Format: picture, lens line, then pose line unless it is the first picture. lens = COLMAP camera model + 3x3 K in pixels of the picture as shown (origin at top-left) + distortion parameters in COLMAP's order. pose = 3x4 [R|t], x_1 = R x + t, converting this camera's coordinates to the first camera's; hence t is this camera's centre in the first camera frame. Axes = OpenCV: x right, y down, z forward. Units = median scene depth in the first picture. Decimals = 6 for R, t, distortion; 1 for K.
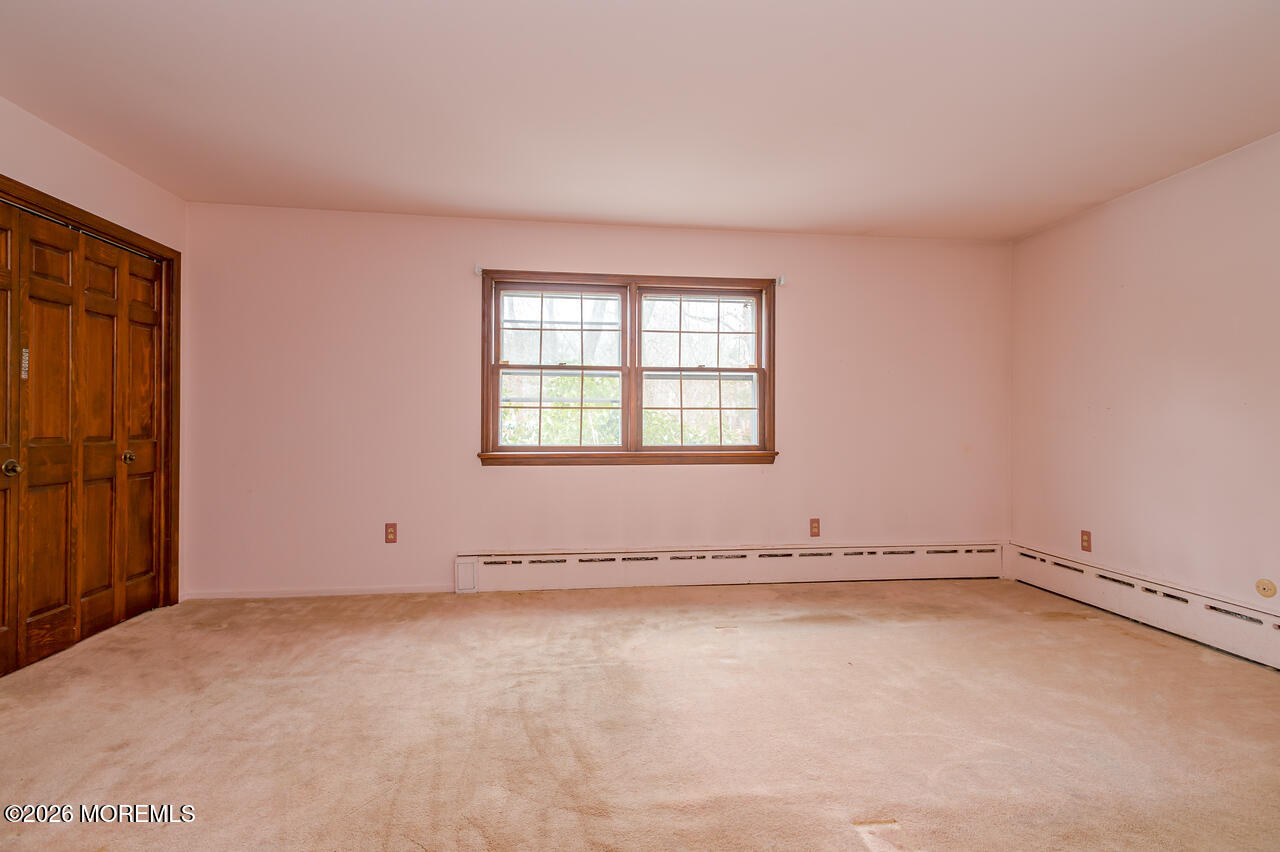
lens RADIAL K [[593.3, 0, 645.1], [0, 593.3, 424.1], [0, 0, 1]] dist [0.016371, -0.004392]
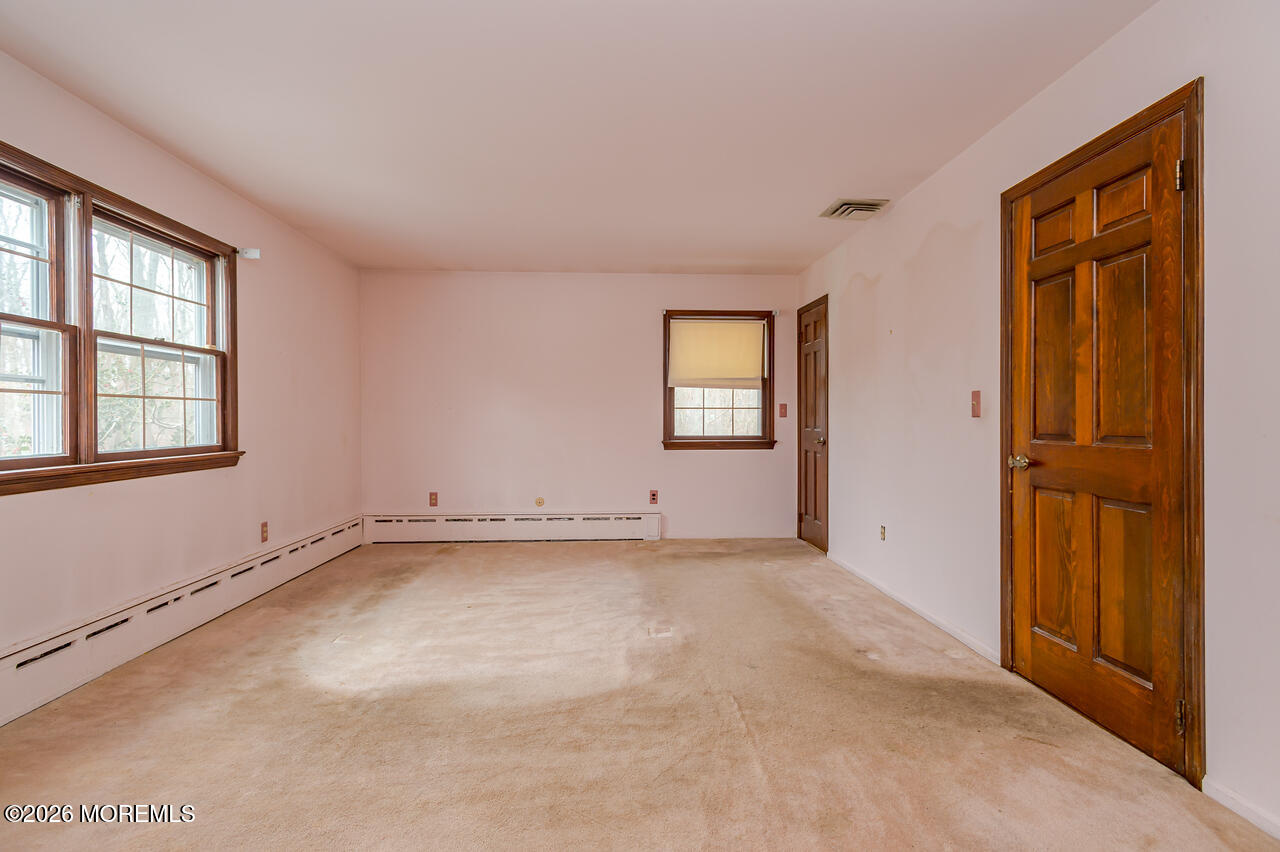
lens RADIAL K [[593.3, 0, 642.6], [0, 593.3, 421.0], [0, 0, 1]] dist [0.016371, -0.004392]
pose [[0.080626, -0.008016, 0.996712, -0.602500], [0.001405, 0.999968, 0.007928, -0.003037], [-0.996743, 0.000761, 0.080635, 0.359615]]
